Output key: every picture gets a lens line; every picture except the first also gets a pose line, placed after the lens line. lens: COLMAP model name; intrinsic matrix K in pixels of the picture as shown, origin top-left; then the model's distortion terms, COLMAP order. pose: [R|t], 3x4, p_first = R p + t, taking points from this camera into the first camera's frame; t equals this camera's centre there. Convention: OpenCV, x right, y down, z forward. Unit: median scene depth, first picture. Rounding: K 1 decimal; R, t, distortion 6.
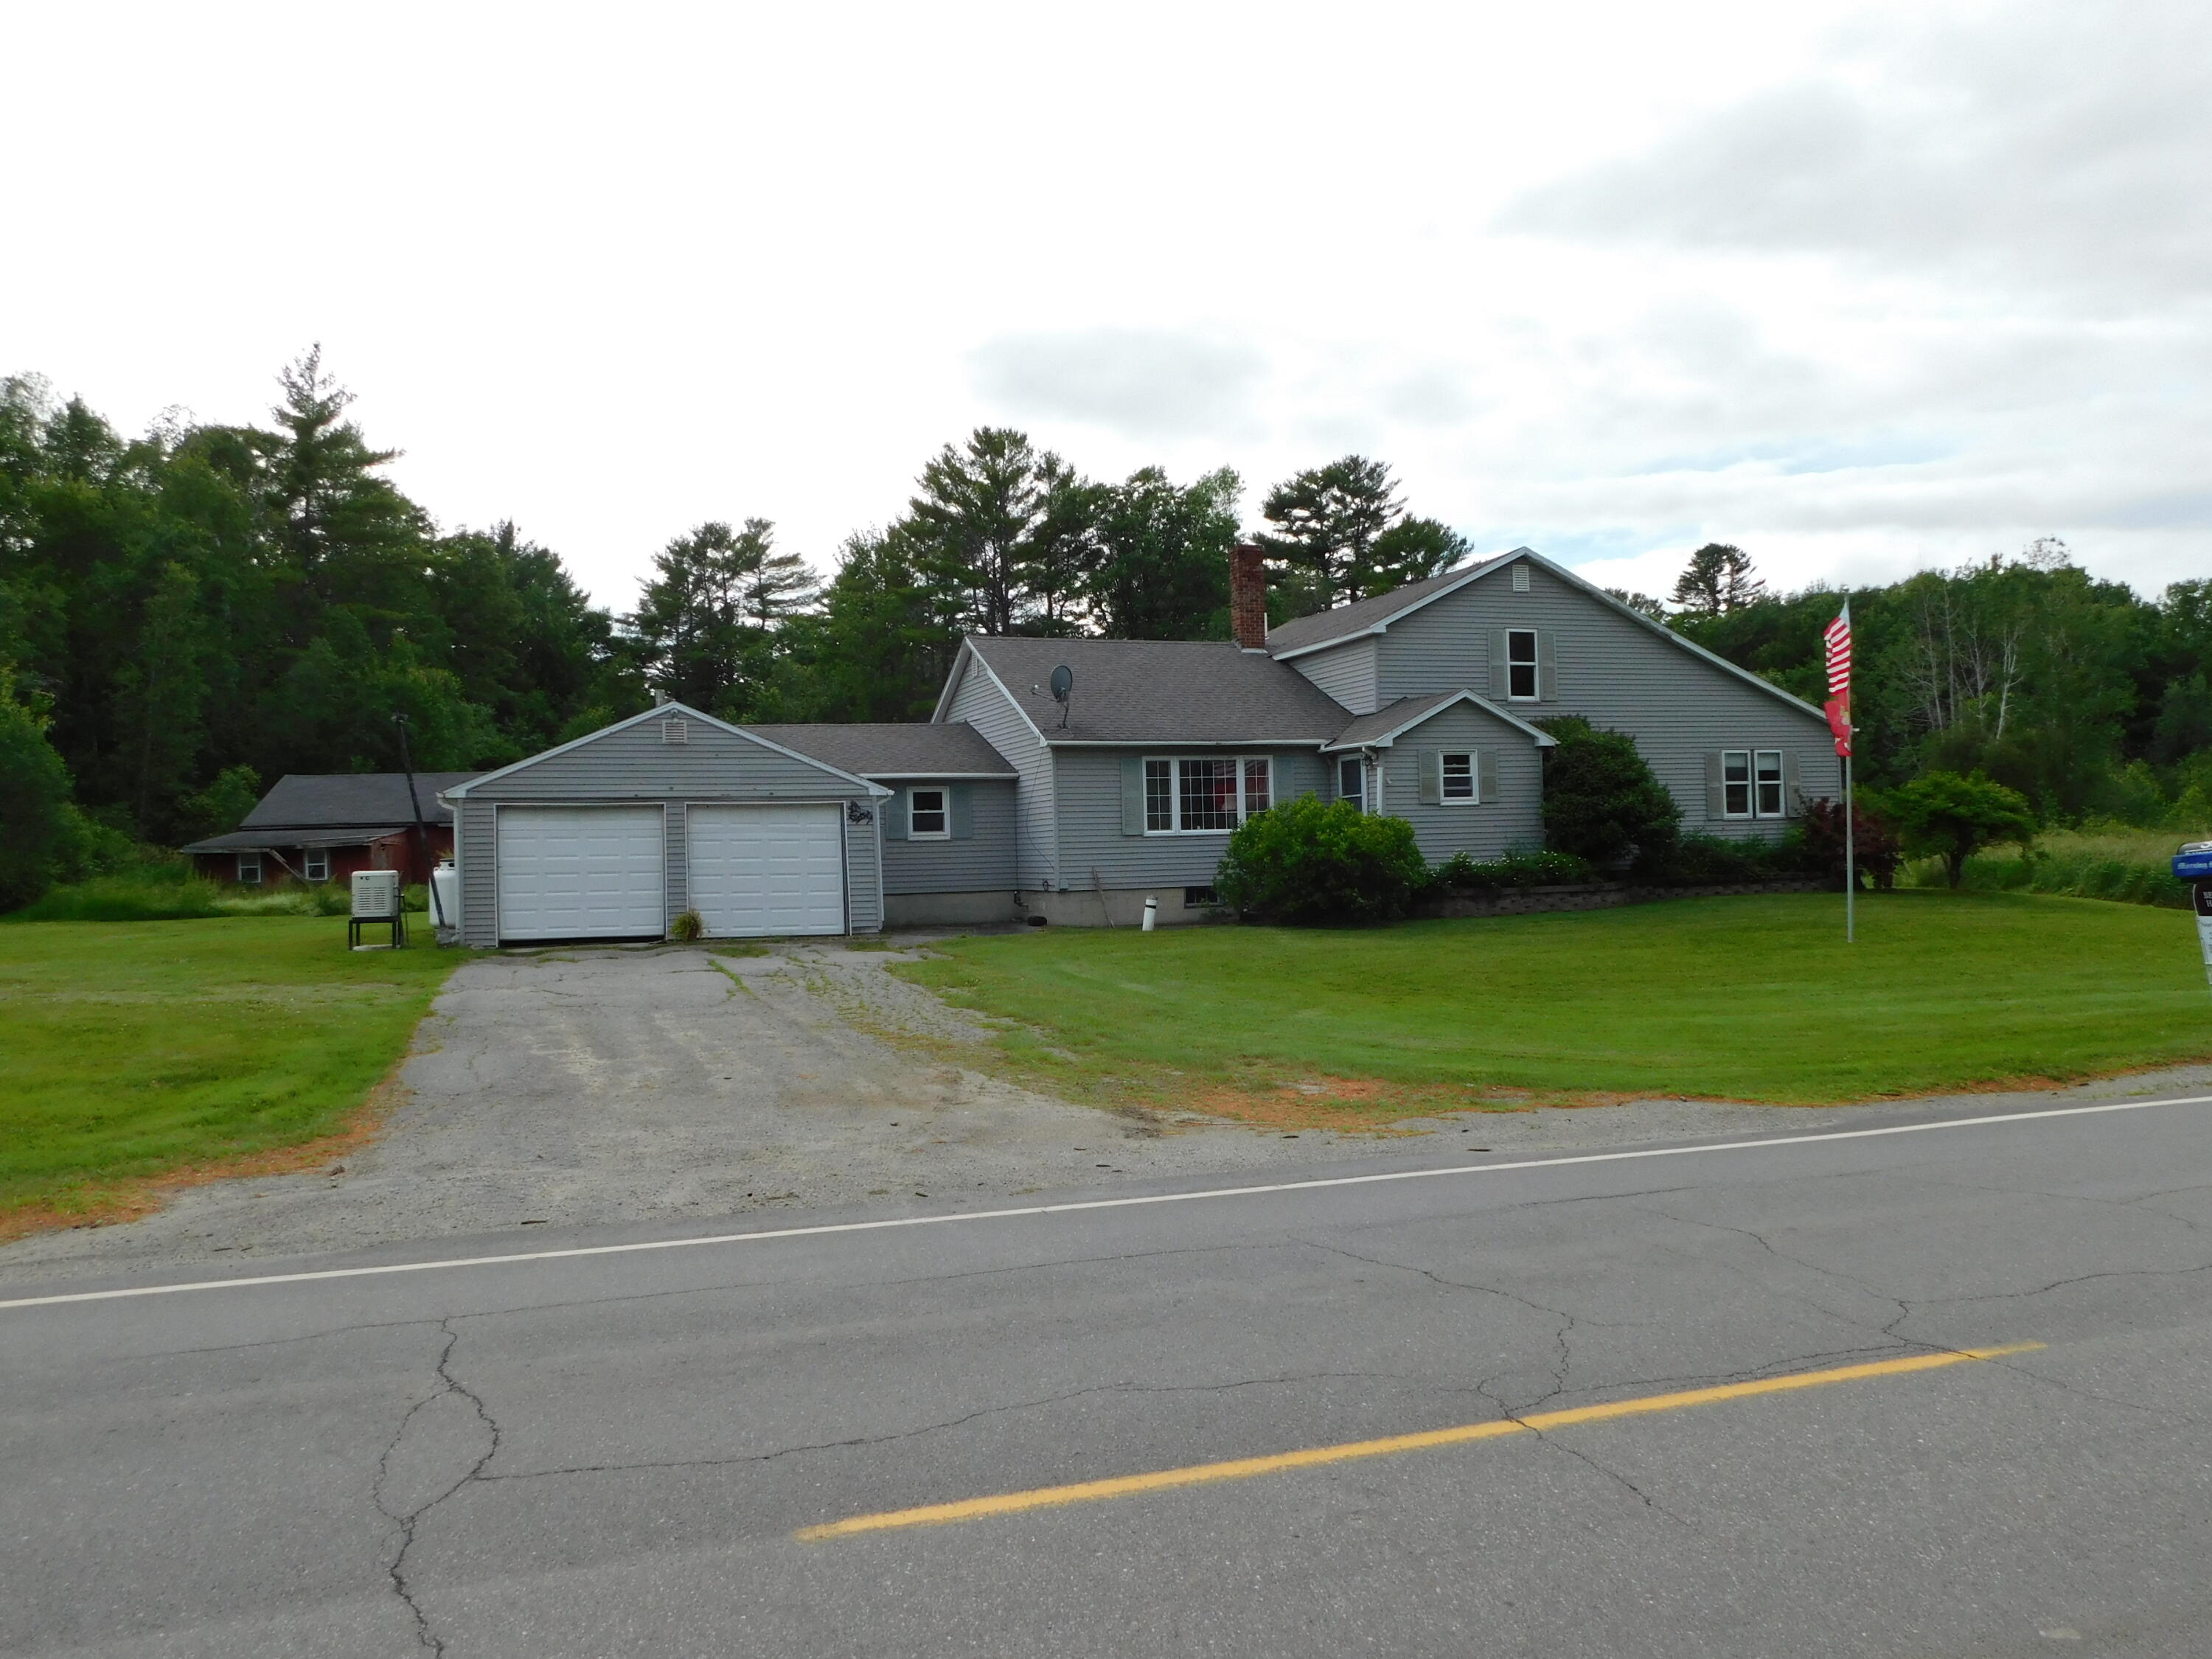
lens RADIAL K [[1651.4, 0, 1113.9], [0, 1651.4, 823.7], [0, 0, 1]] dist [-0.010118, 0.024164]
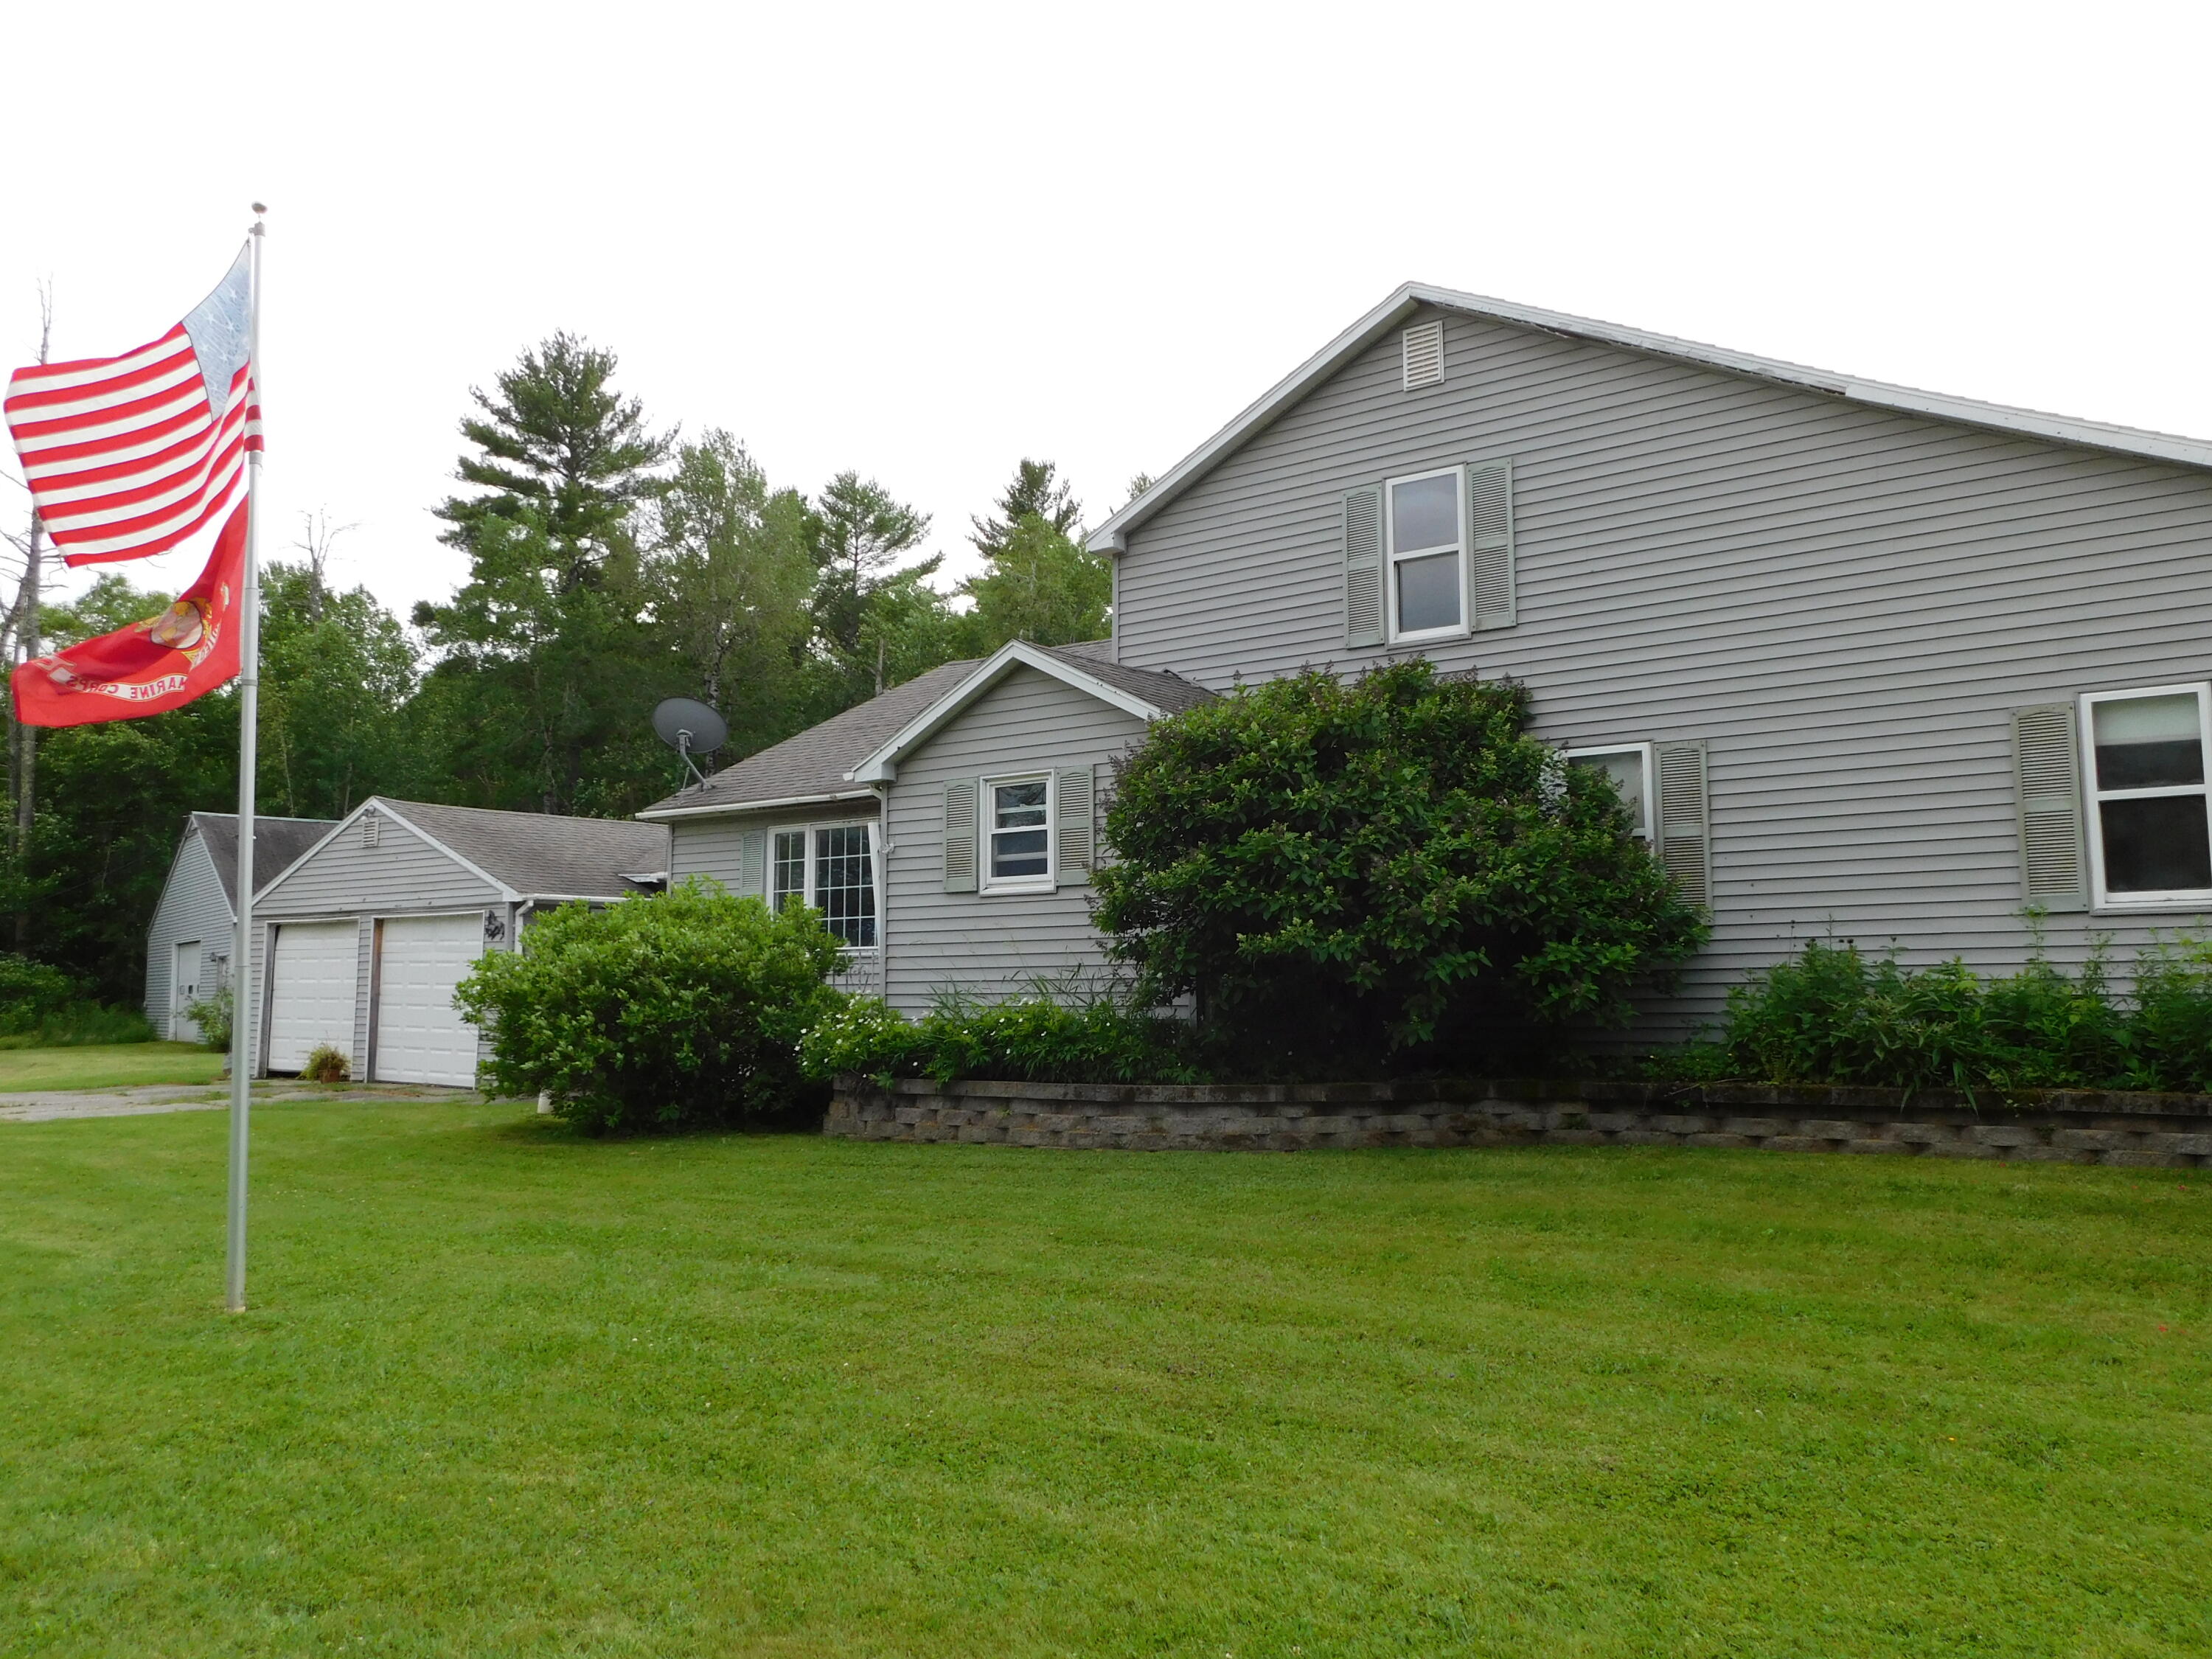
lens RADIAL K [[1828.3, 0, 1097.3], [0, 1828.3, 806.4], [0, 0, 1]] dist [-0.008483, 0.005290]
pose [[0.523120, -0.069936, -0.849384, 0.623378], [0.001301, 0.996692, -0.081264, 0.005803], [0.852258, 0.041406, 0.521481, 0.720755]]
